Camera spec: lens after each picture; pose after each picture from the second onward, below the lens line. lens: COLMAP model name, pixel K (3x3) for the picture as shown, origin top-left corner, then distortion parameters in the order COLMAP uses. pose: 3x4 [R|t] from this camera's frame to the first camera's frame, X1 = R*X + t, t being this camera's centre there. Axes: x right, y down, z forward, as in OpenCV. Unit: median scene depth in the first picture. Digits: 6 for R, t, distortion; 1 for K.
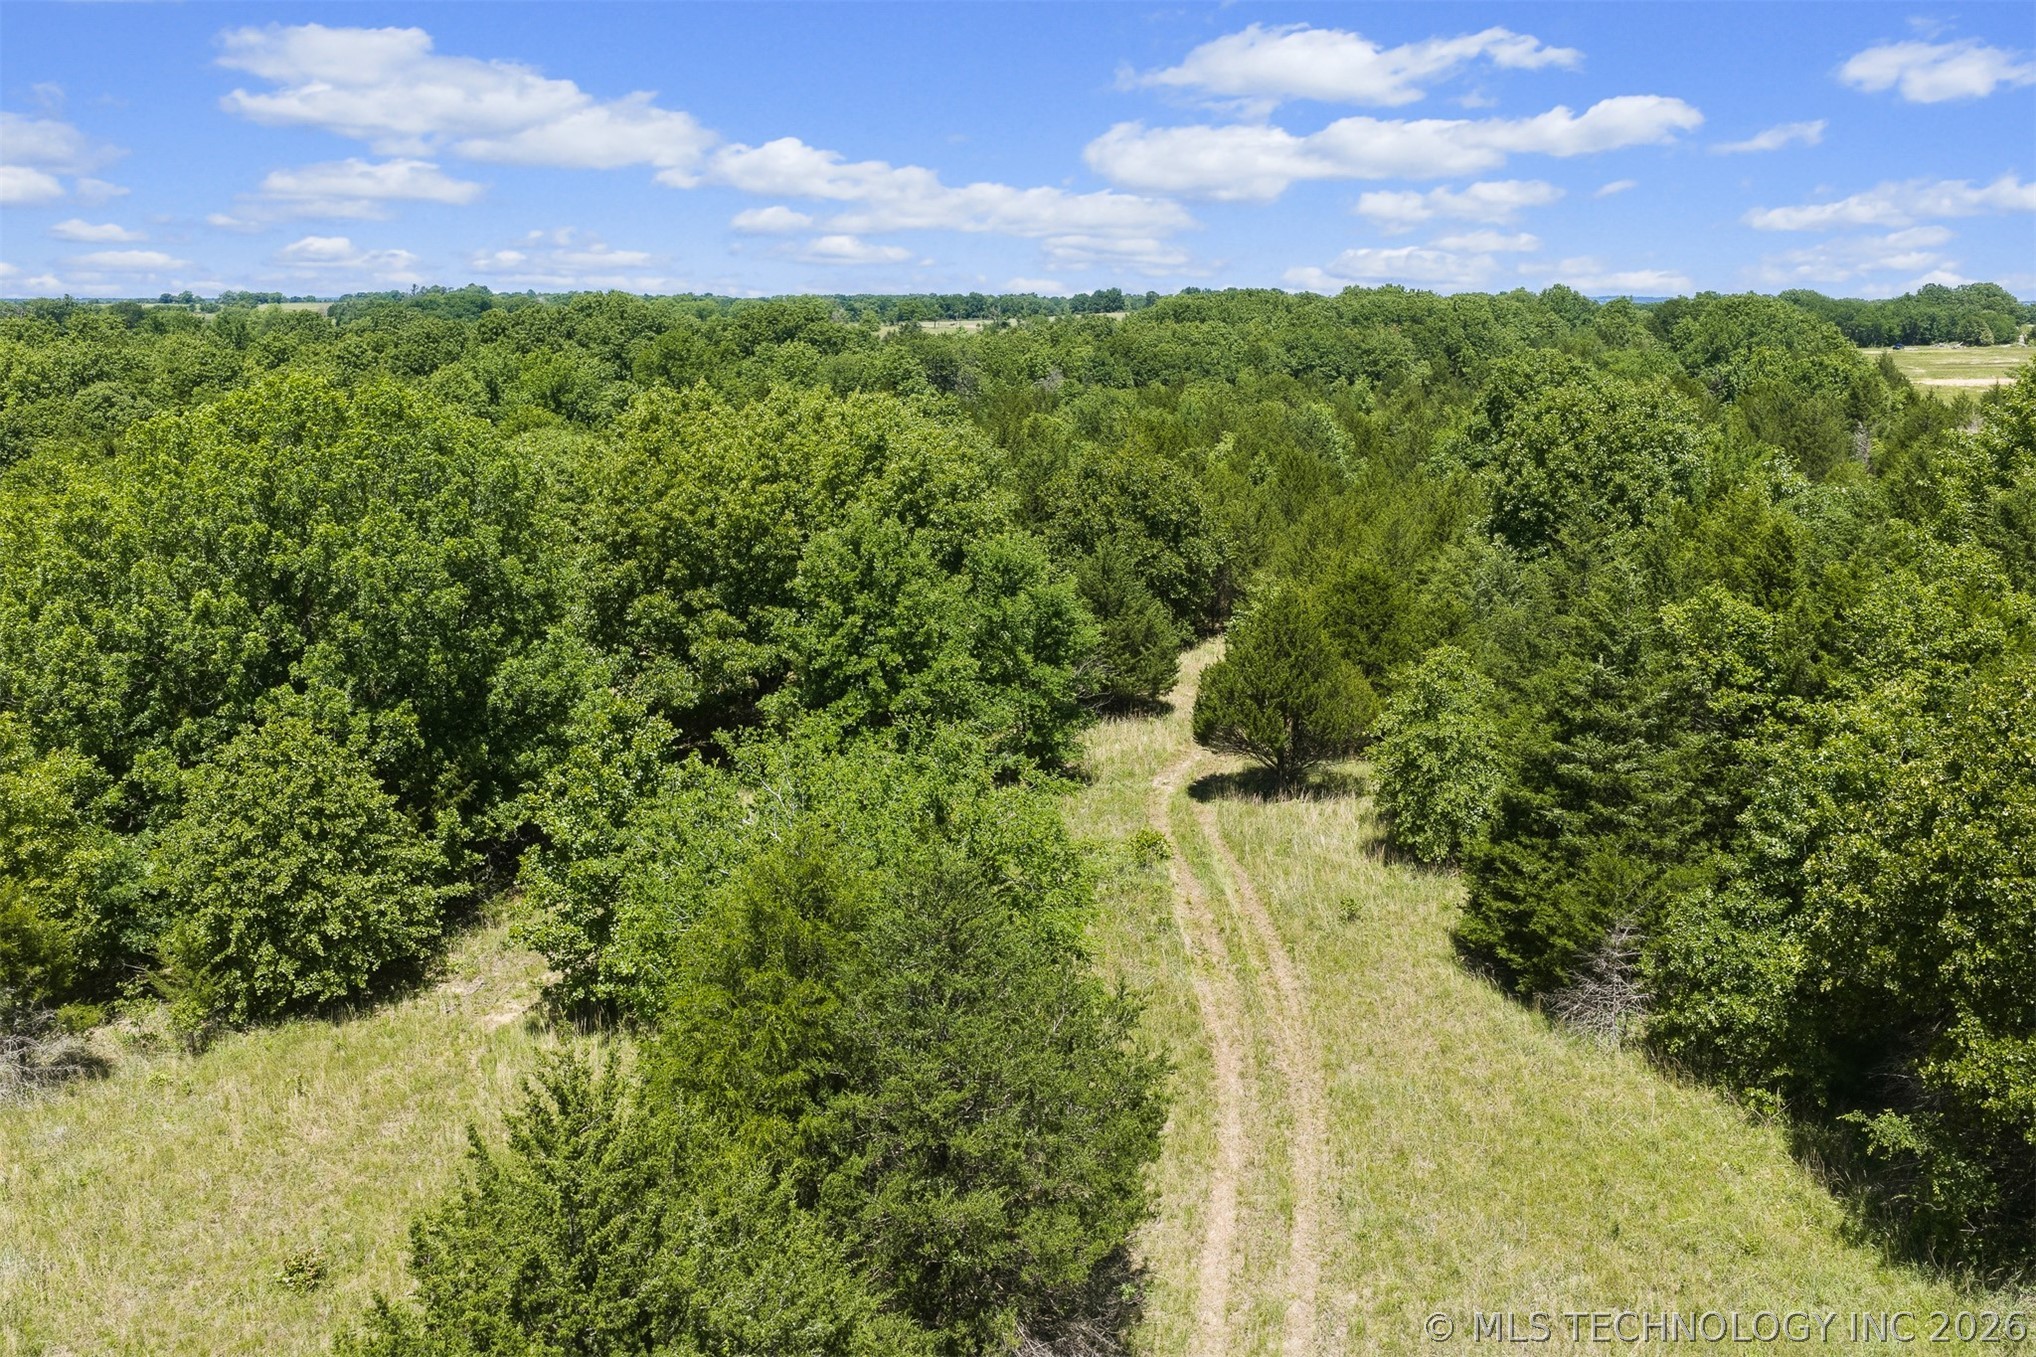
lens RADIAL K [[1693.4, 0, 1029.8], [0, 1693.4, 676.0], [0, 0, 1]] dist [0.004098, -0.007444]
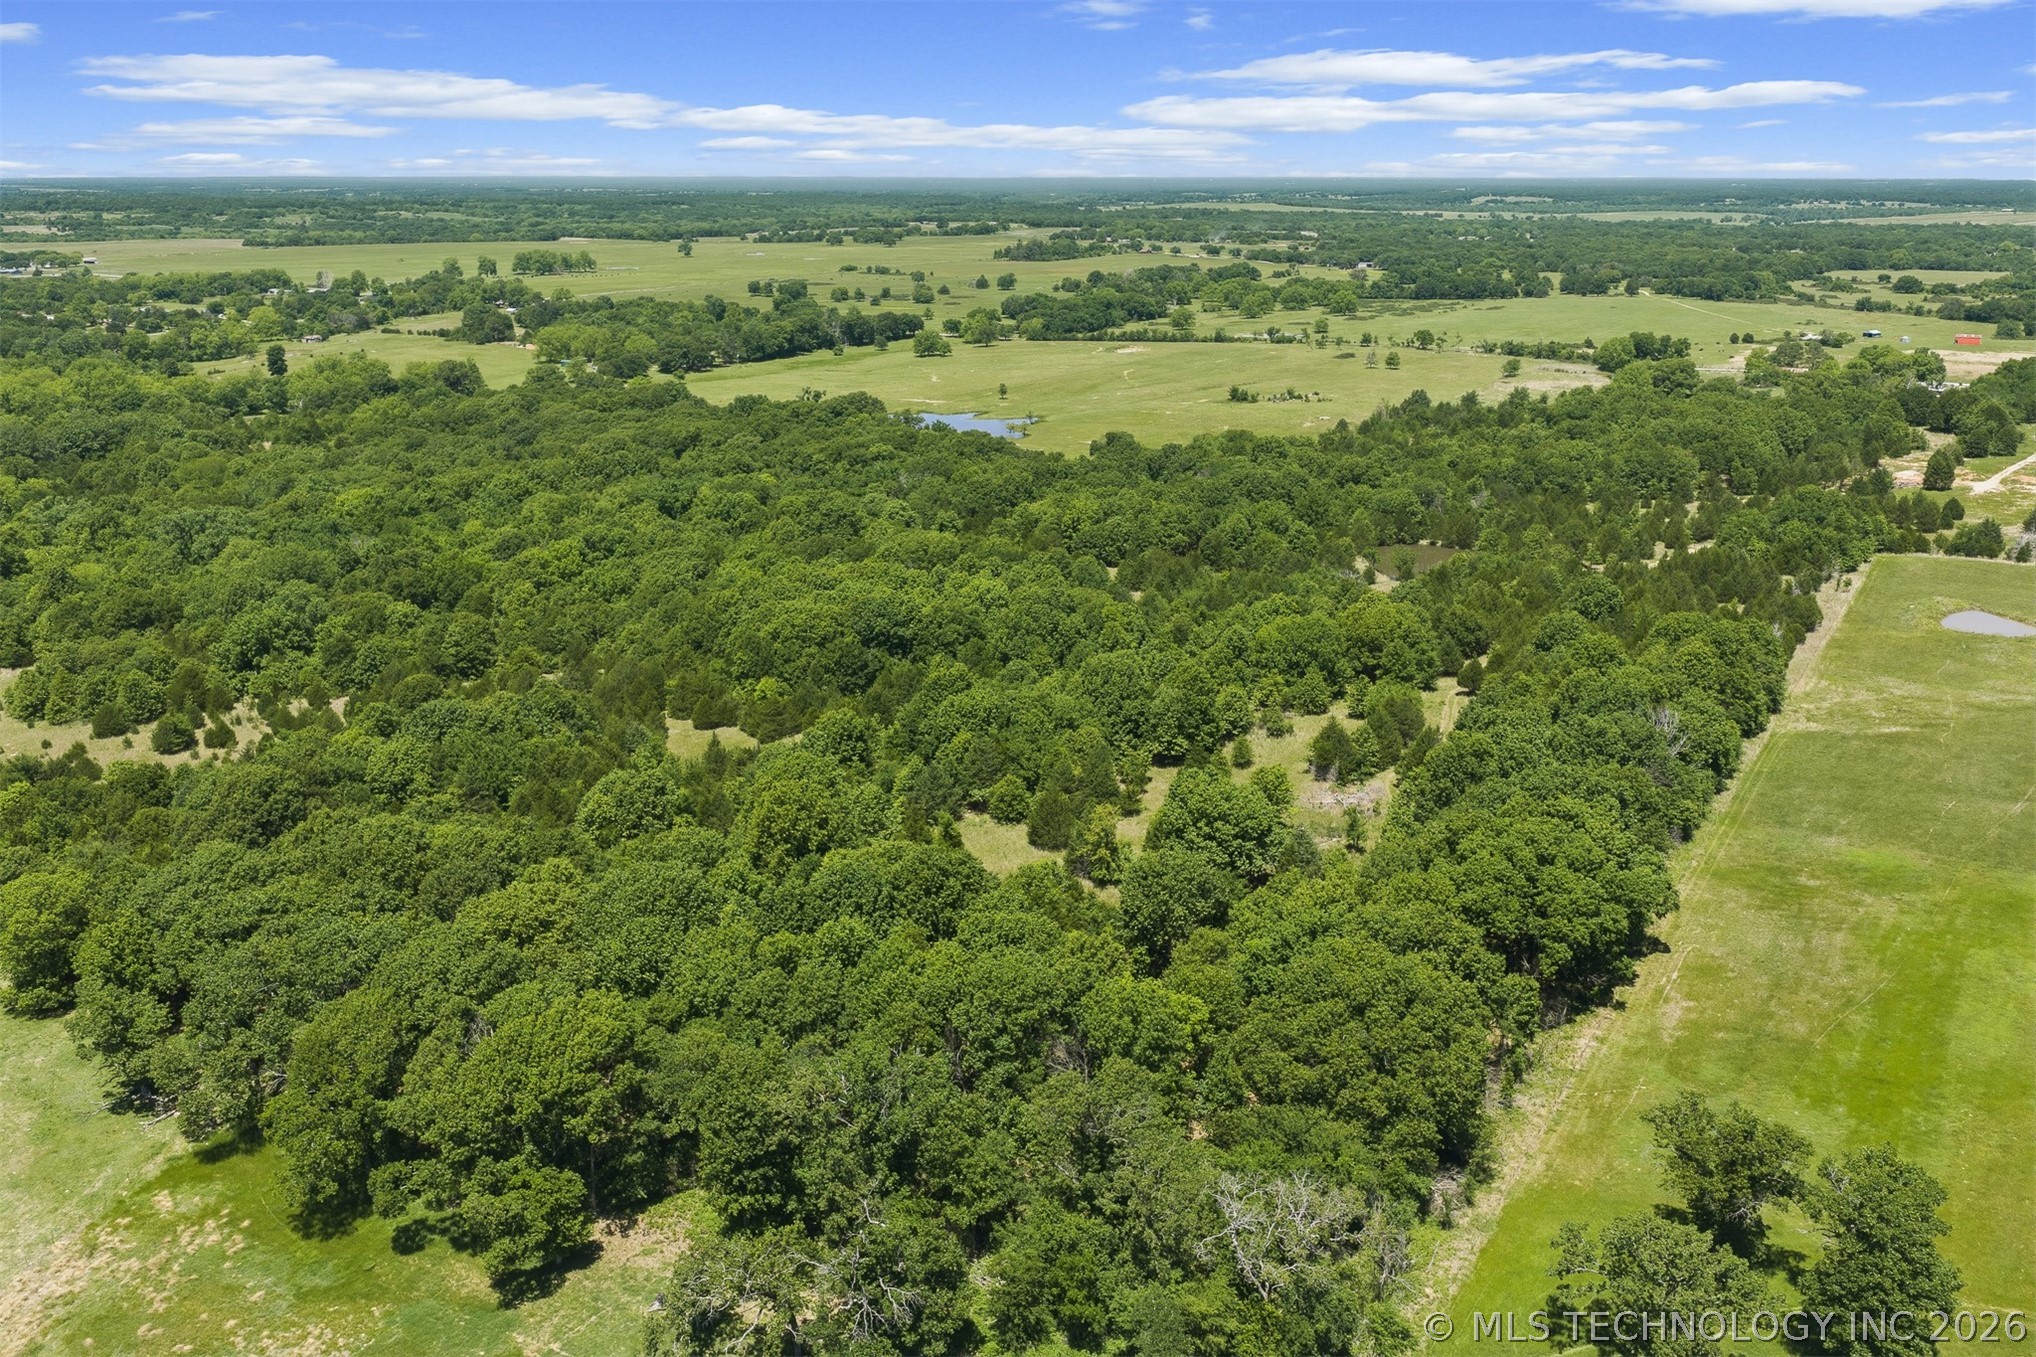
lens RADIAL K [[1693.4, 0, 1029.8], [0, 1693.4, 676.0], [0, 0, 1]] dist [0.004098, -0.007444]
pose [[0.958255, 0.075959, -0.275640, 0.272714], [-0.056587, 0.995379, 0.077580, -0.320358], [0.280259, -0.058744, 0.958125, -4.423224]]
